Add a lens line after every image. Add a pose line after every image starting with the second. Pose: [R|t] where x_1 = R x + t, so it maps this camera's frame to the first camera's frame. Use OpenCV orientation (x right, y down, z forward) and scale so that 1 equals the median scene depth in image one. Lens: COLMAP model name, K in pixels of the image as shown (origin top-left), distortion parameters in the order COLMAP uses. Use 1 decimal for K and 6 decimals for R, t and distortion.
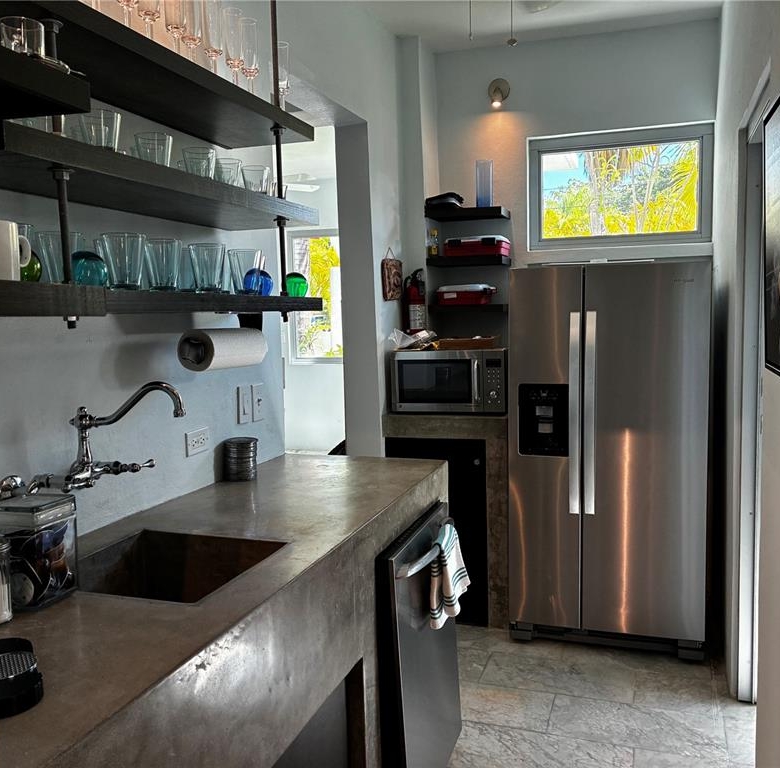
lens RADIAL K [[779.6, 0, 390.0], [0, 779.6, 382.9], [0, 0, 1]] dist [0.029420, 0.000000]
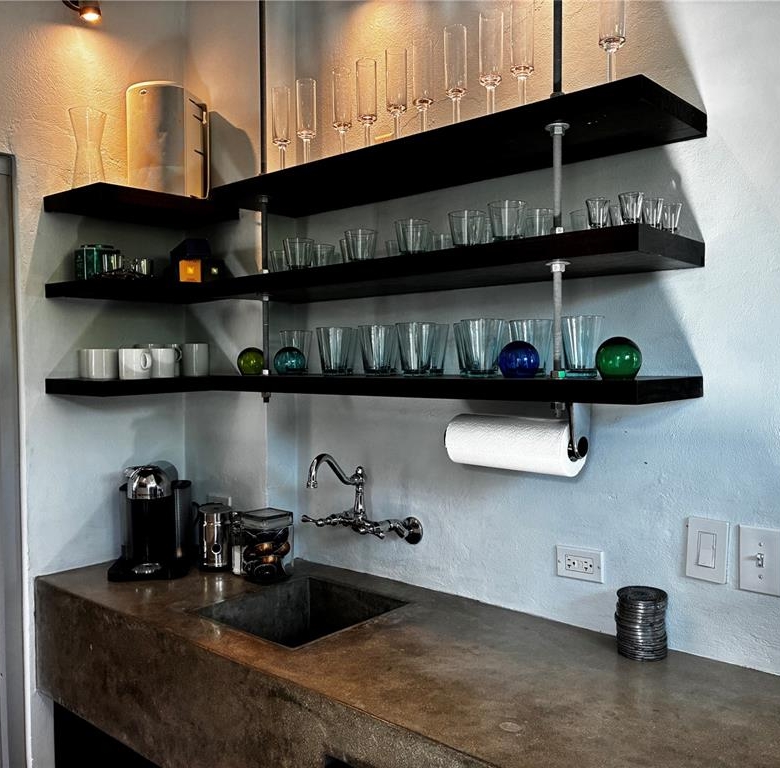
lens RADIAL K [[779.6, 0, 389.5], [0, 779.6, 383.9], [0, 0, 1]] dist [0.029420, 0.000000]
pose [[-0.413636, 0.048890, -0.909129, 0.598394], [-0.072725, 0.993592, 0.086521, -0.176245], [0.907533, 0.101904, -0.407430, 1.380683]]
